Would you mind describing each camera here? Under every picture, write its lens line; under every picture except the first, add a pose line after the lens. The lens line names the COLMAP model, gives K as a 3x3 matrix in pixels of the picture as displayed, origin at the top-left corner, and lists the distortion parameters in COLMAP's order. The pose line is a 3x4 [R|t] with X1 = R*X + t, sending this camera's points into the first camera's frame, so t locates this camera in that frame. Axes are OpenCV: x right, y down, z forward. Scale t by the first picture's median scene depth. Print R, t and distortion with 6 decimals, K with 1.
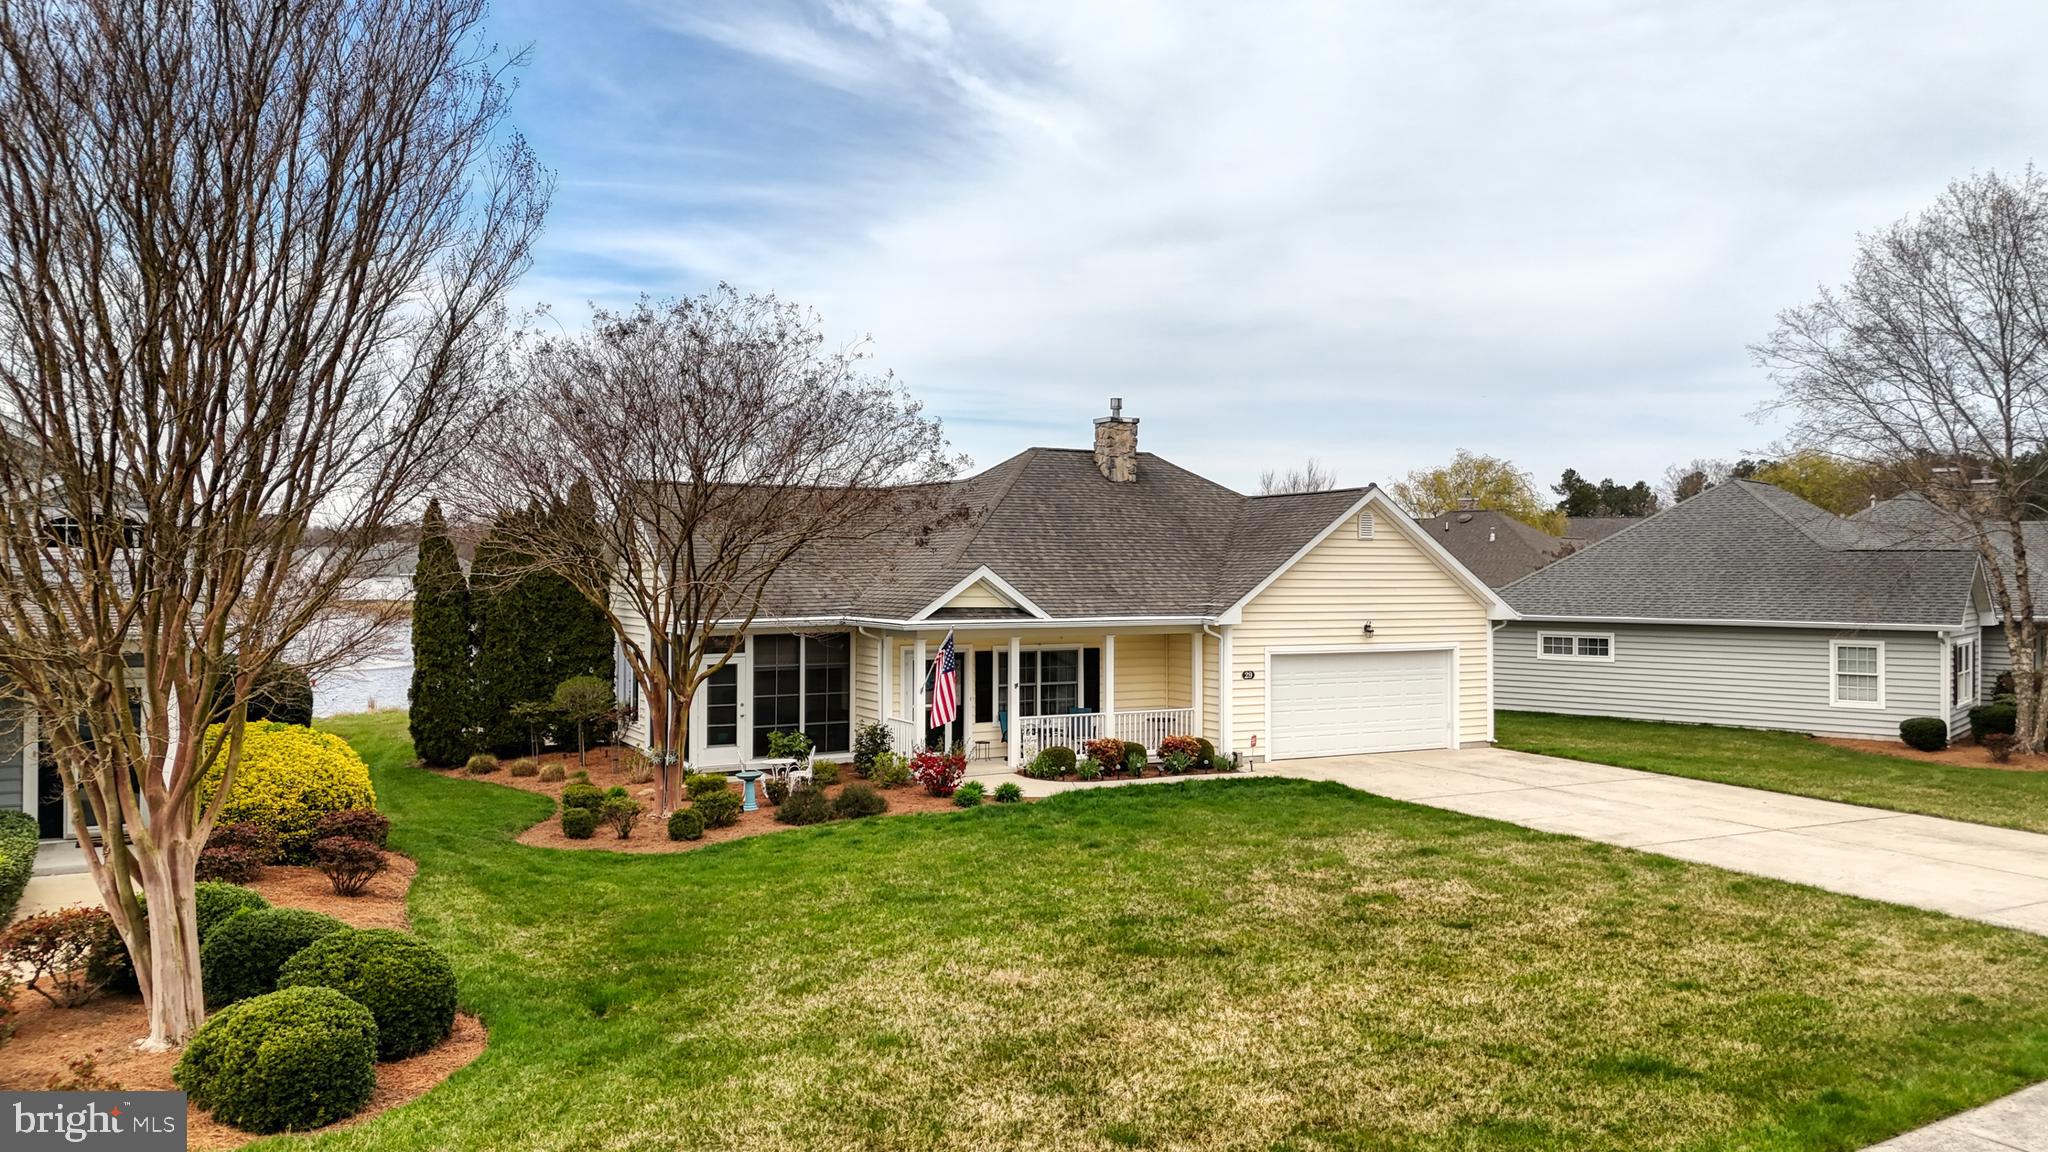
lens RADIAL K [[1491.0, 0, 1024.0], [0, 1491.0, 576.0], [0, 0, 1]] dist [0.098570, -0.000050]
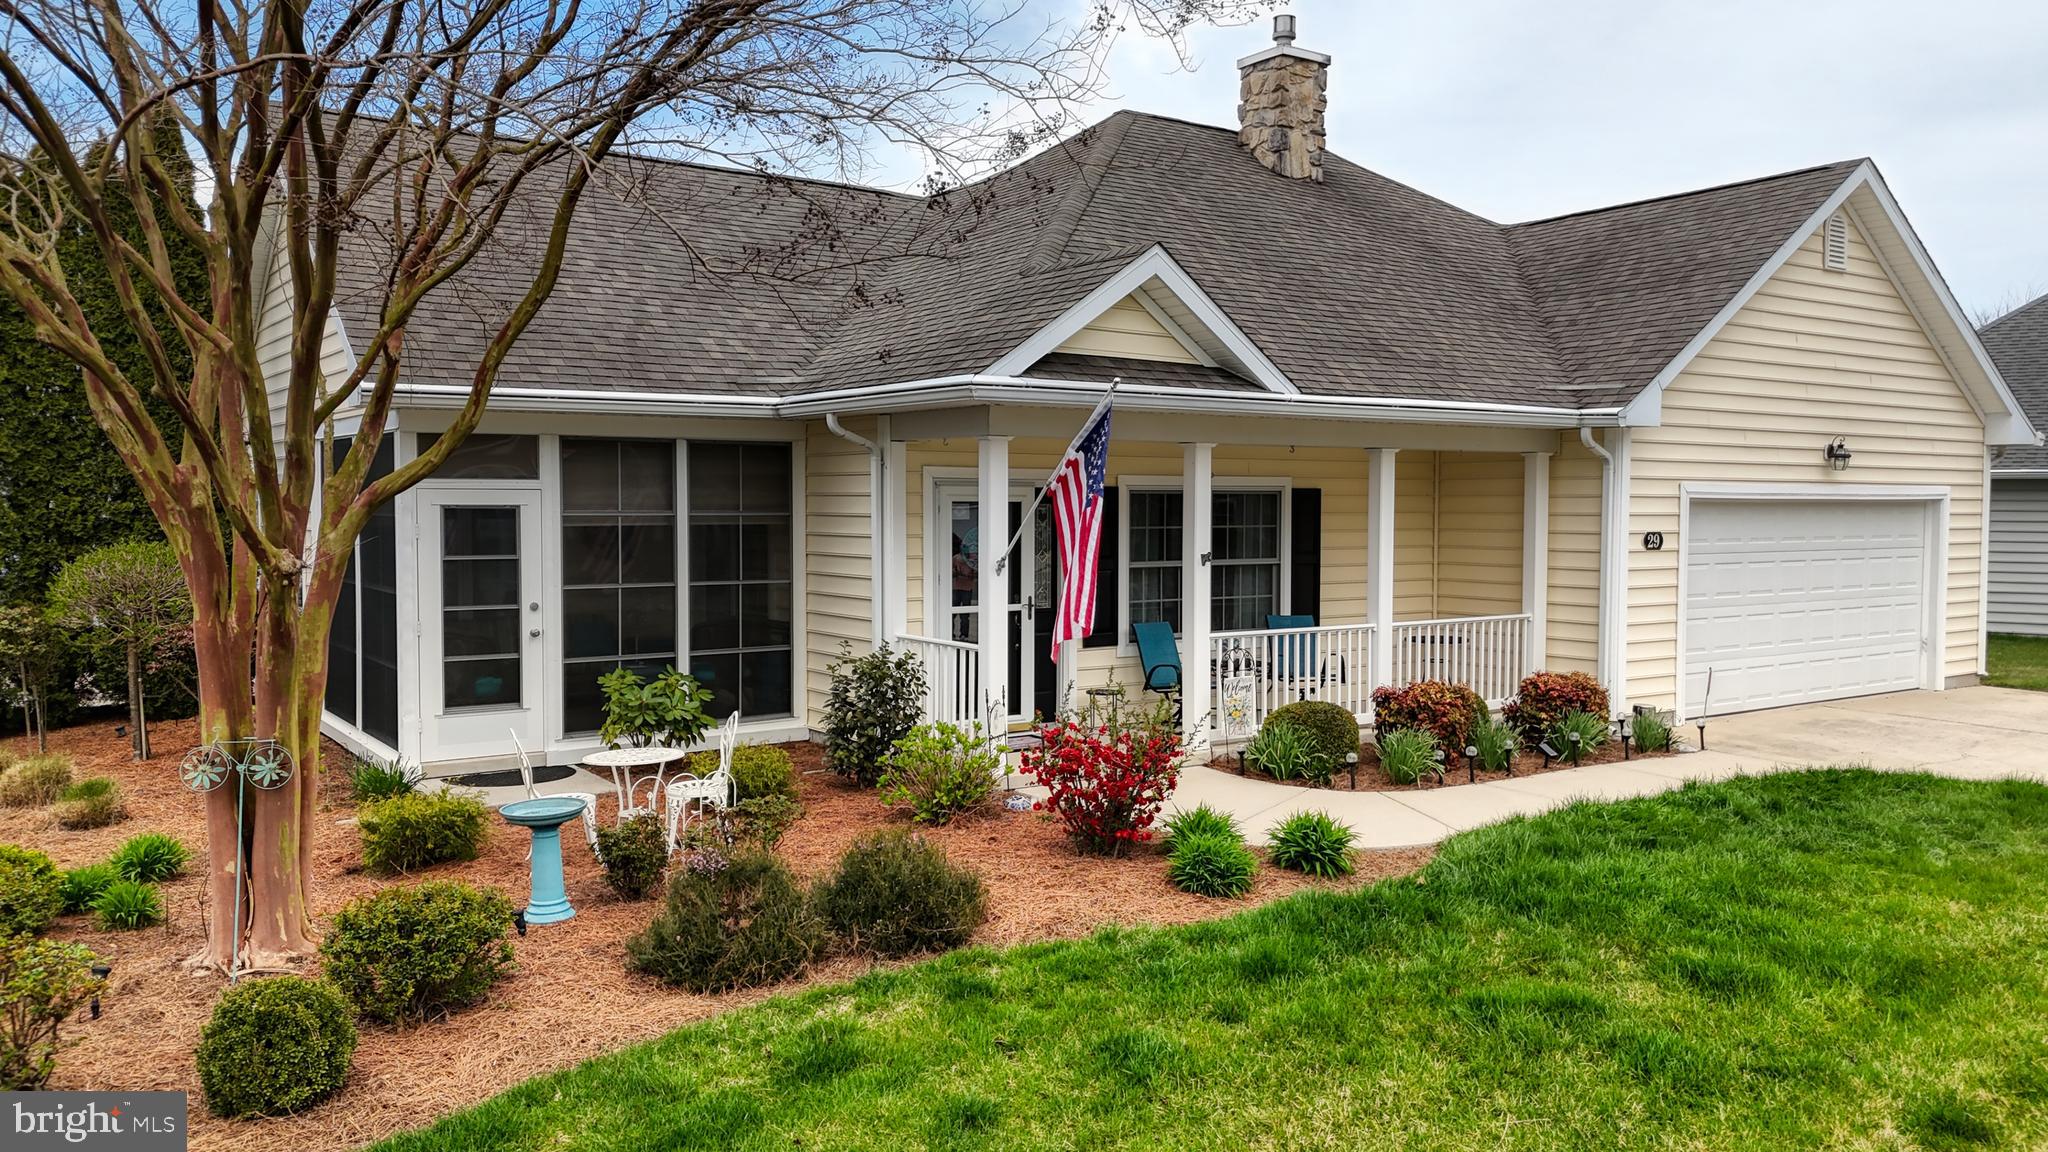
lens RADIAL K [[1521.9, 0, 1024.0], [0, 1521.9, 576.0], [0, 0, 1]] dist [0.026071, -0.000848]
pose [[0.994475, -0.003502, 0.104913, -0.094531], [-0.001272, 0.998968, 0.045402, 0.055680], [-0.104964, -0.045284, 0.993444, 0.546315]]
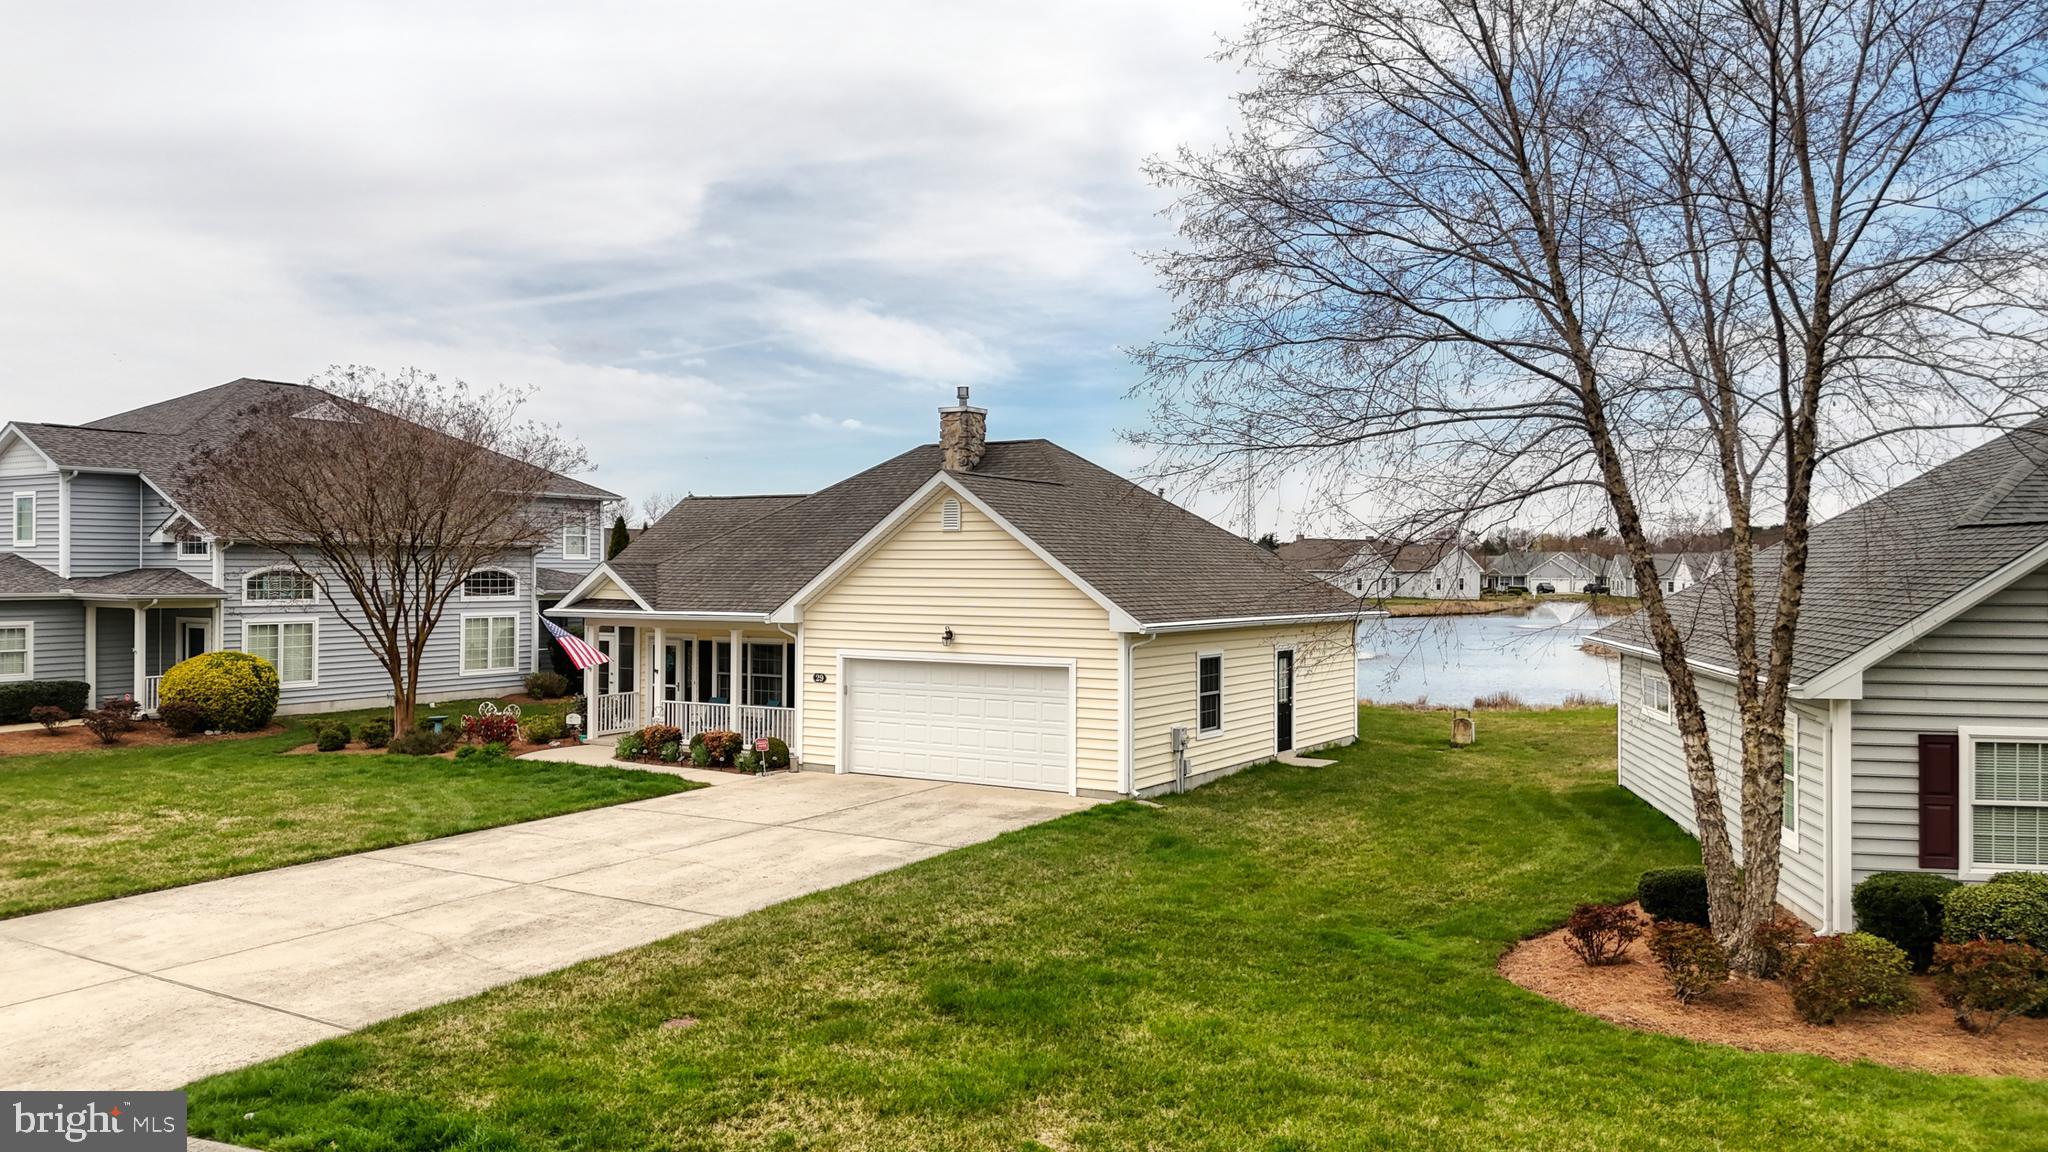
lens RADIAL K [[1469.0, 0, 1024.0], [0, 1469.0, 576.0], [0, 0, 1]] dist [0.001358, -0.000272]
pose [[0.496657, 0.001846, -0.867945, 1.015355], [-0.006658, 0.999976, -0.001683, 0.002759], [0.867922, 0.006614, 0.496657, 0.650488]]
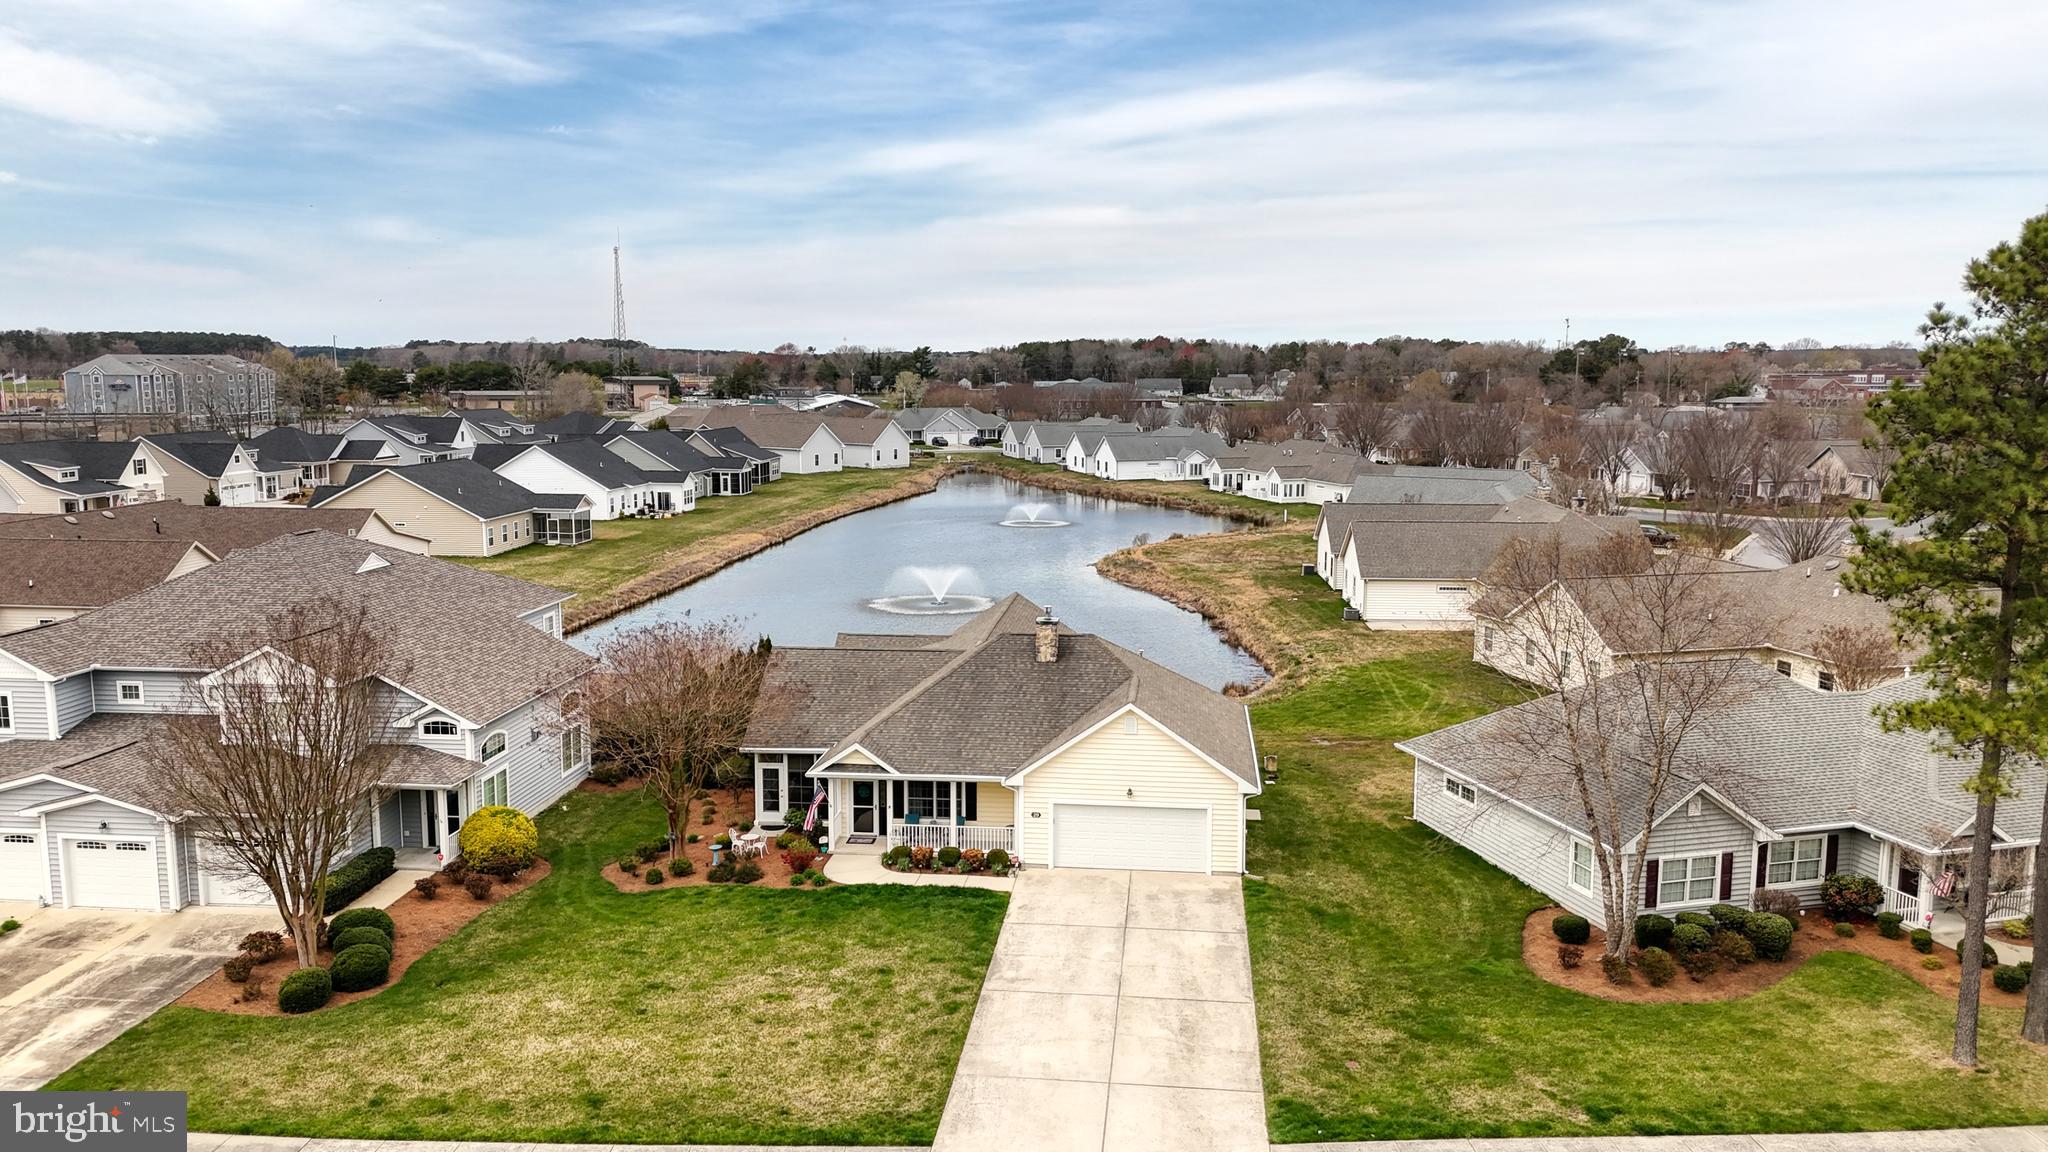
lens RADIAL K [[1427.2, 0, 1025.9], [0, 1427.2, 532.9], [0, 0, 1]] dist [0.009224, 0.001168]
pose [[0.823922, 0.056108, -0.563919, 0.987183], [-0.000681, 0.995184, 0.098022, -0.384565], [0.566703, -0.080378, 0.819992, -0.238466]]
